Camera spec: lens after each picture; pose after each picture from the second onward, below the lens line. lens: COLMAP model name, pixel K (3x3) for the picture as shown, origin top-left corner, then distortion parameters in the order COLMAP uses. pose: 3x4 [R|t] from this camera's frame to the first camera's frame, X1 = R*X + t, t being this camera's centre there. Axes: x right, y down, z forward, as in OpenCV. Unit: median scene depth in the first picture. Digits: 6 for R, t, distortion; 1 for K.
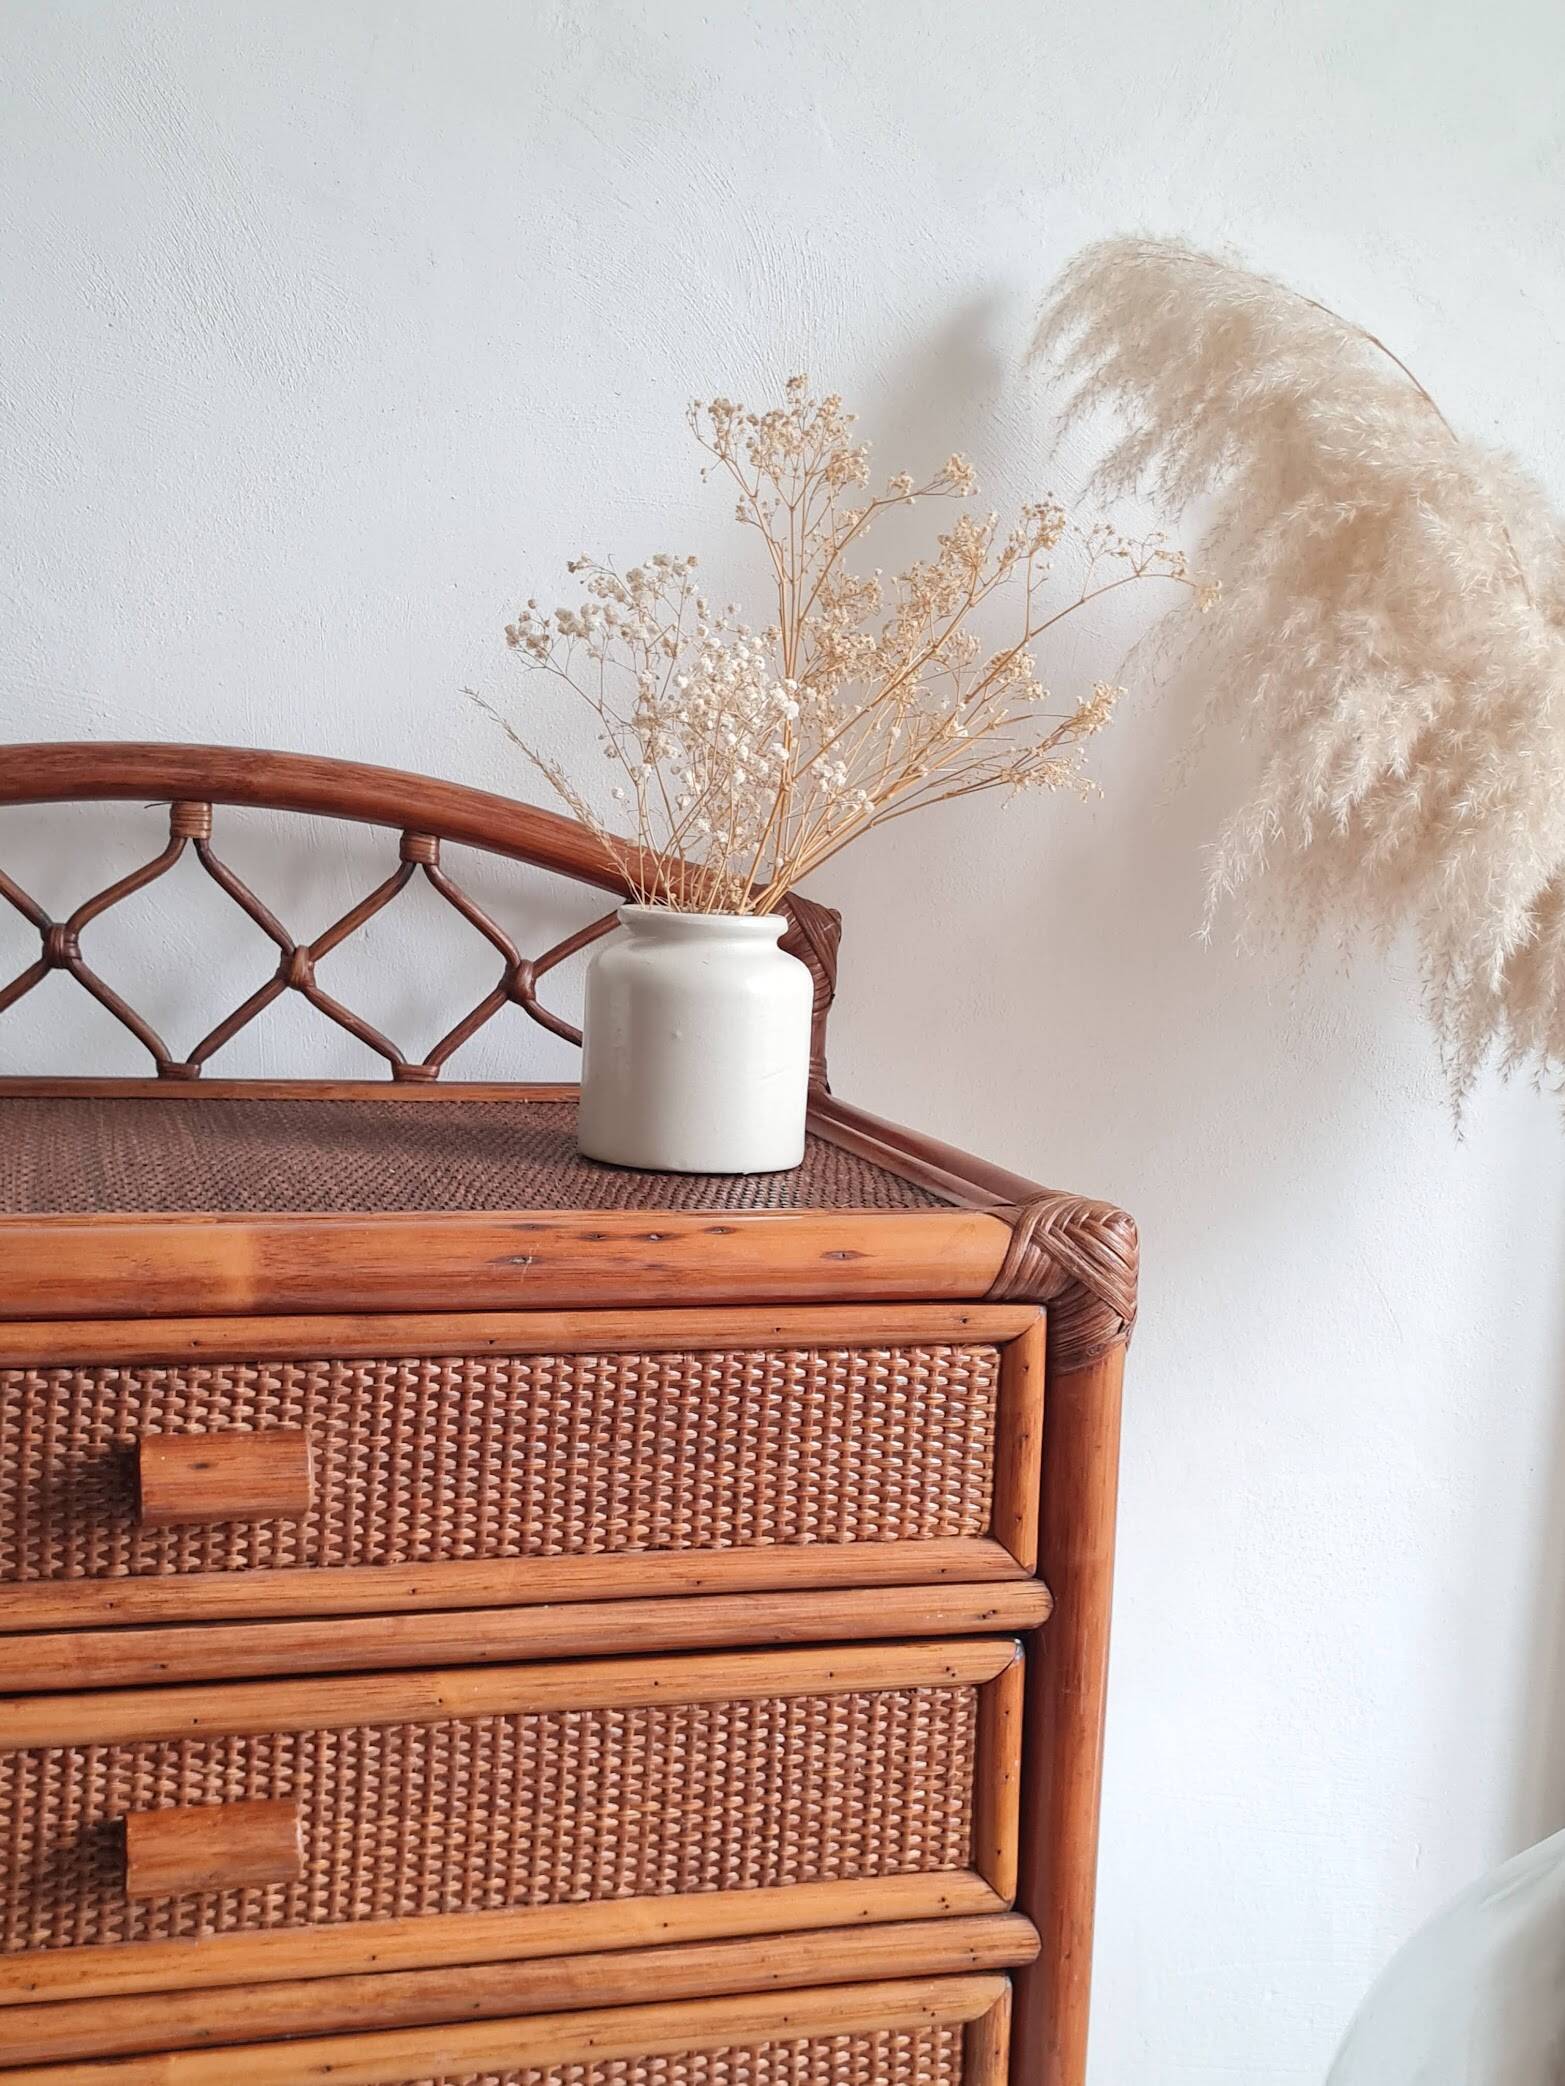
lens RADIAL K [[2408.2, 0, 754.8], [0, 2408.2, 1034.3], [0, 0, 1]] dist [0.035775, 0.000000]
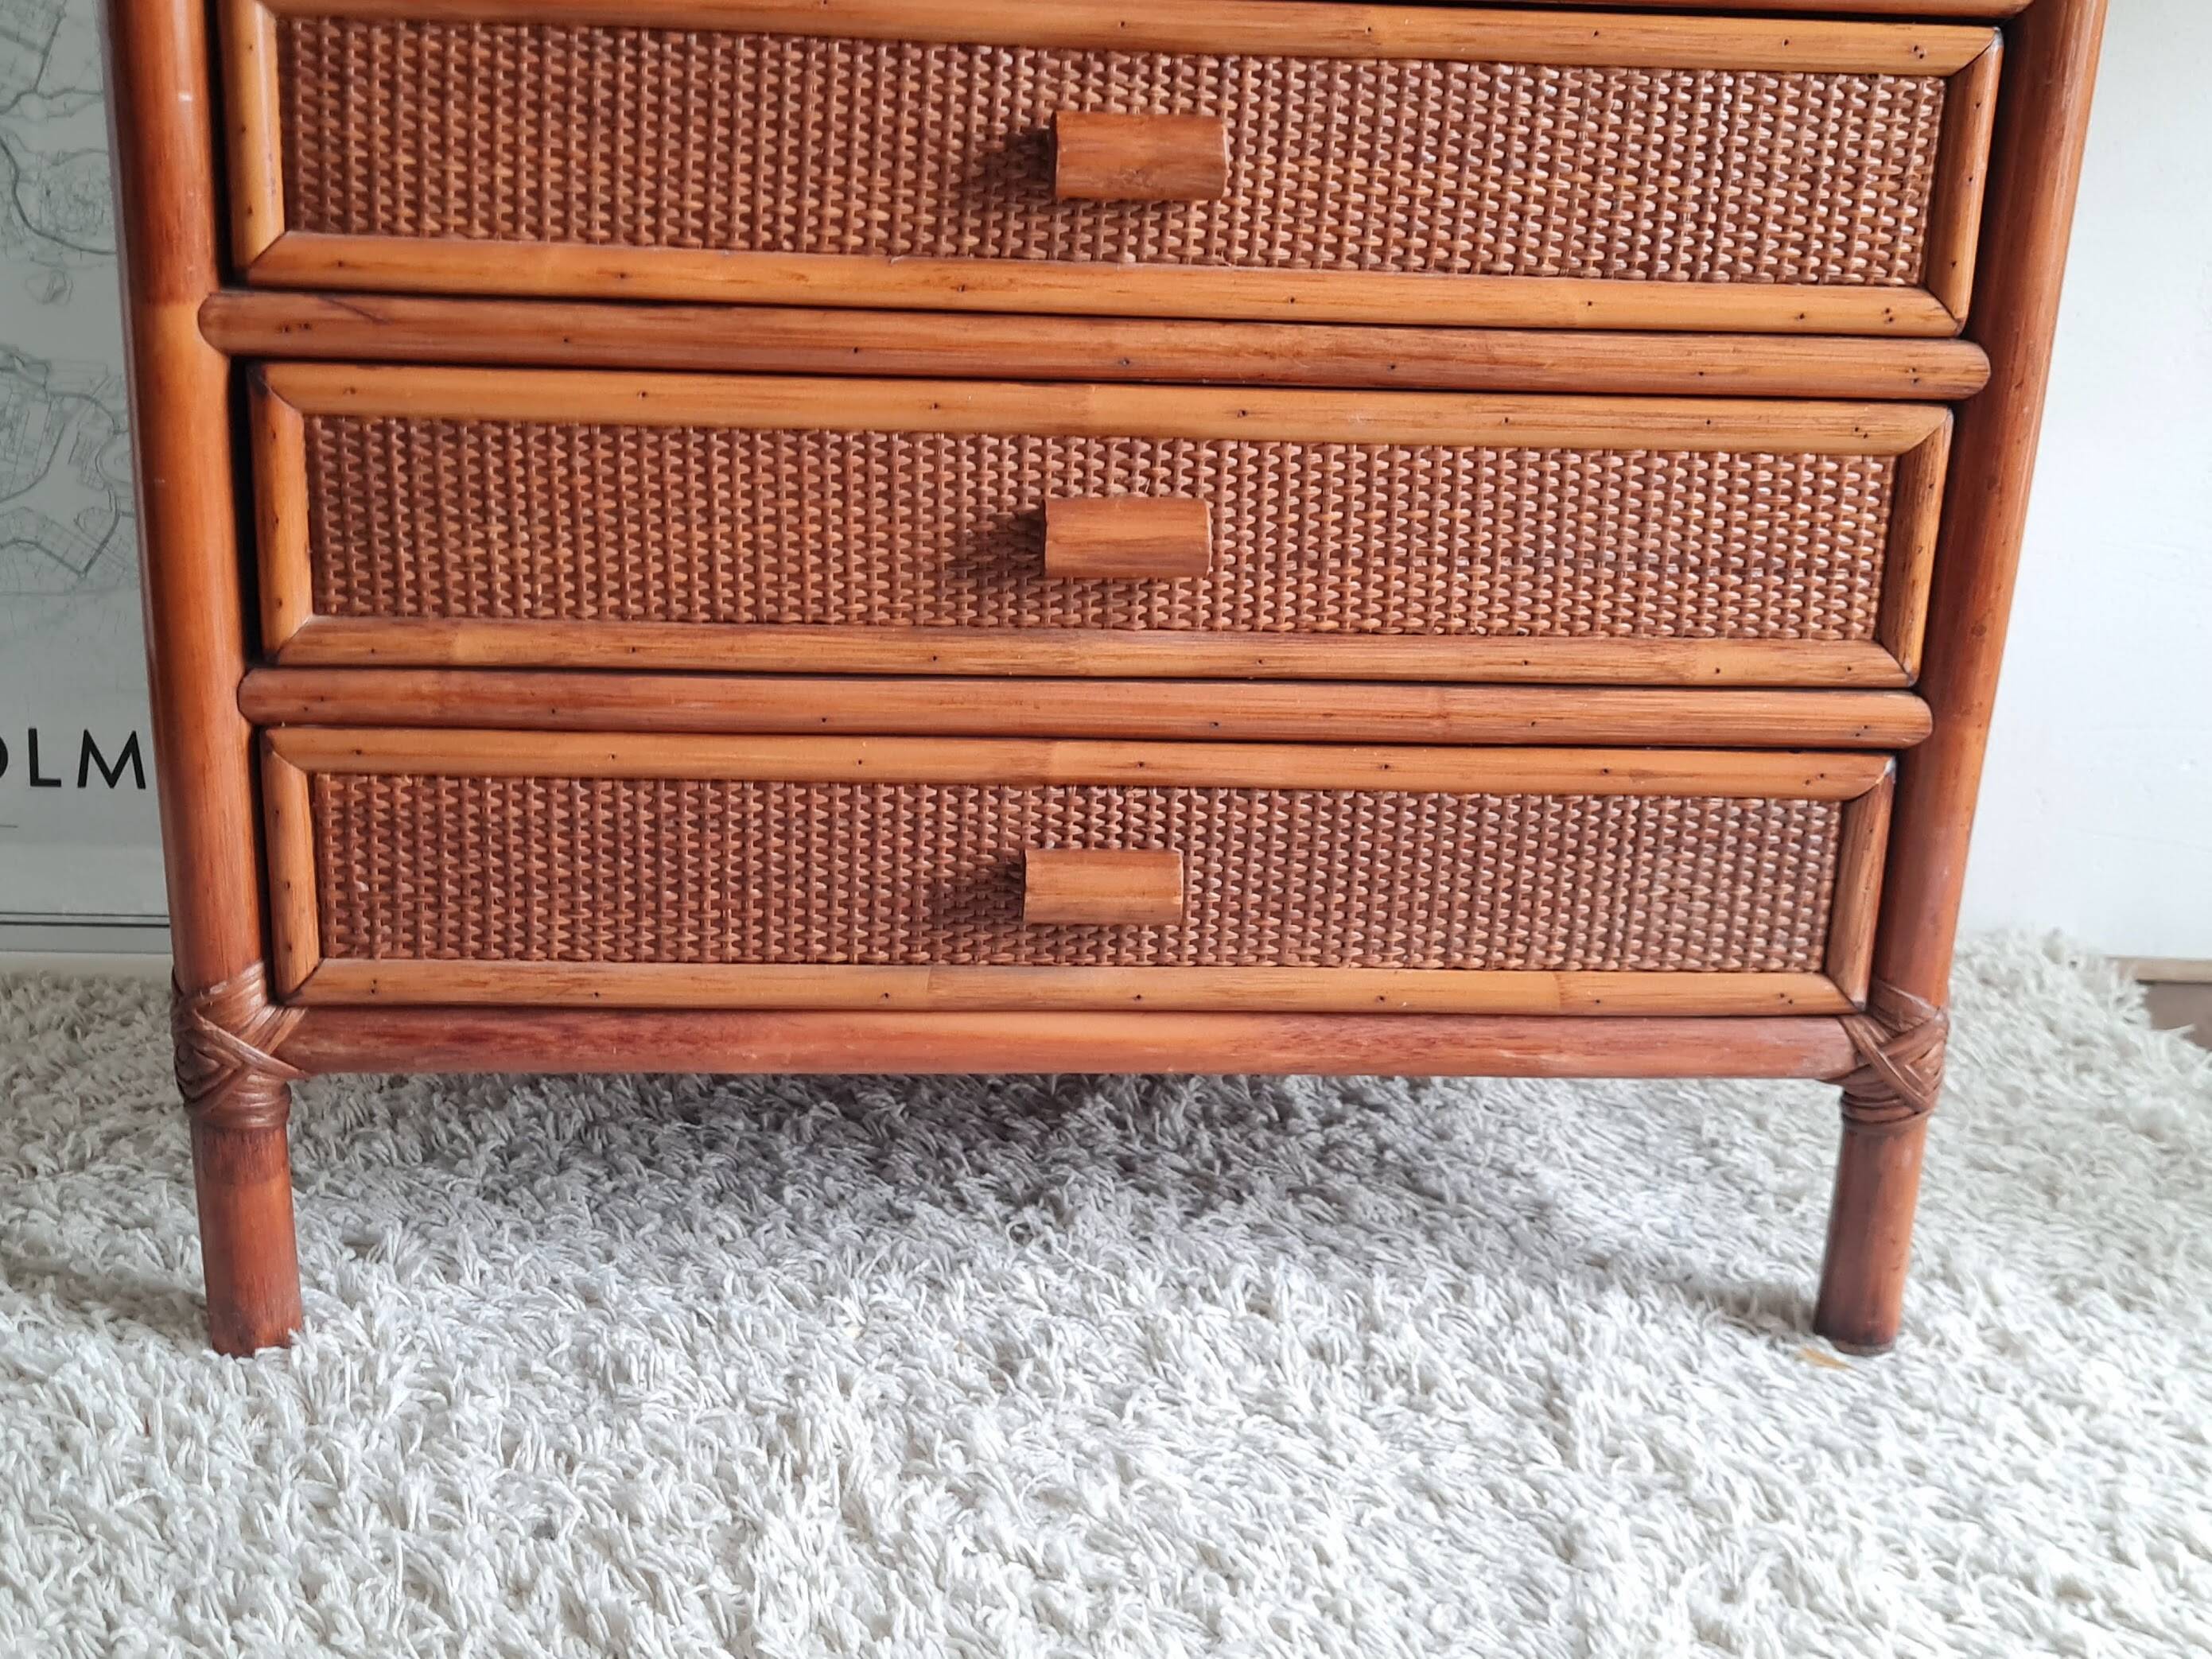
lens RADIAL K [[2553.5, 0, 1101.8], [0, 2553.5, 801.5], [0, 0, 1]] dist [0.035775, 0.000000]
pose [[0.982449, 0.053901, -0.178572, -0.034813], [-0.016888, 0.979110, 0.202627, 0.355907], [0.185763, -0.196055, 0.962837, -0.057355]]
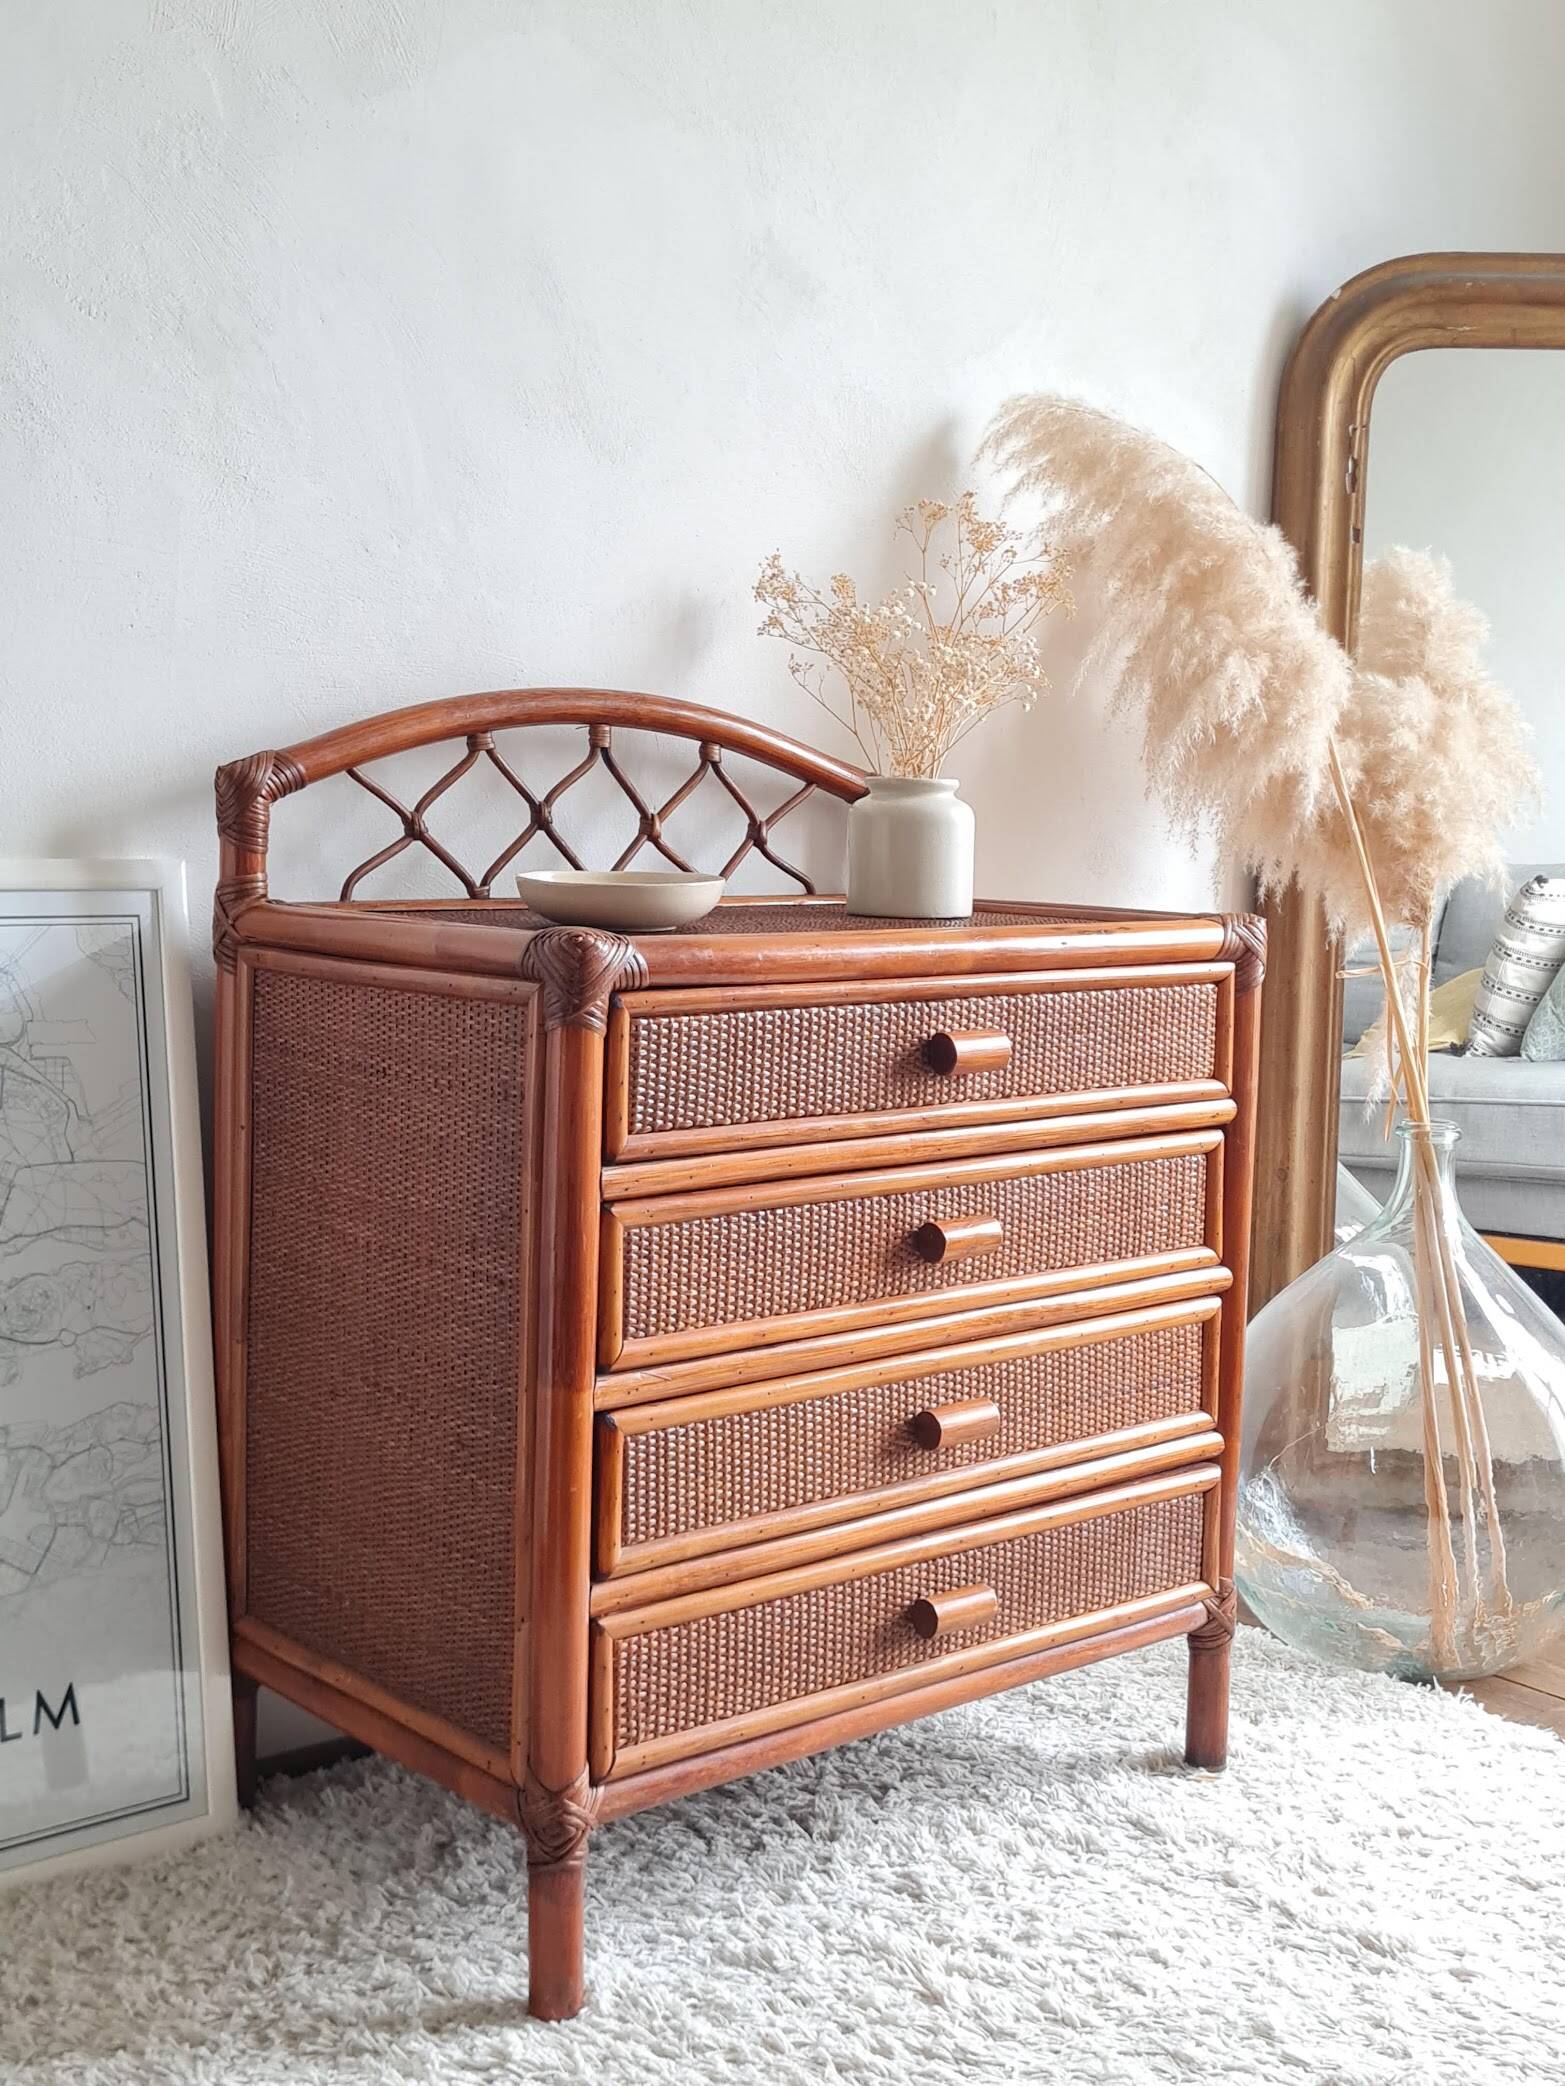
lens RADIAL K [[2496.0, 0, 801.9], [0, 2496.0, 1032.7], [0, 0, 1]] dist [0.037852, 0.000000]
pose [[0.893094, -0.063568, 0.445357, -1.171945], [0.054929, 0.997968, 0.032293, 0.084056], [-0.446504, -0.004378, 0.894771, -0.747764]]
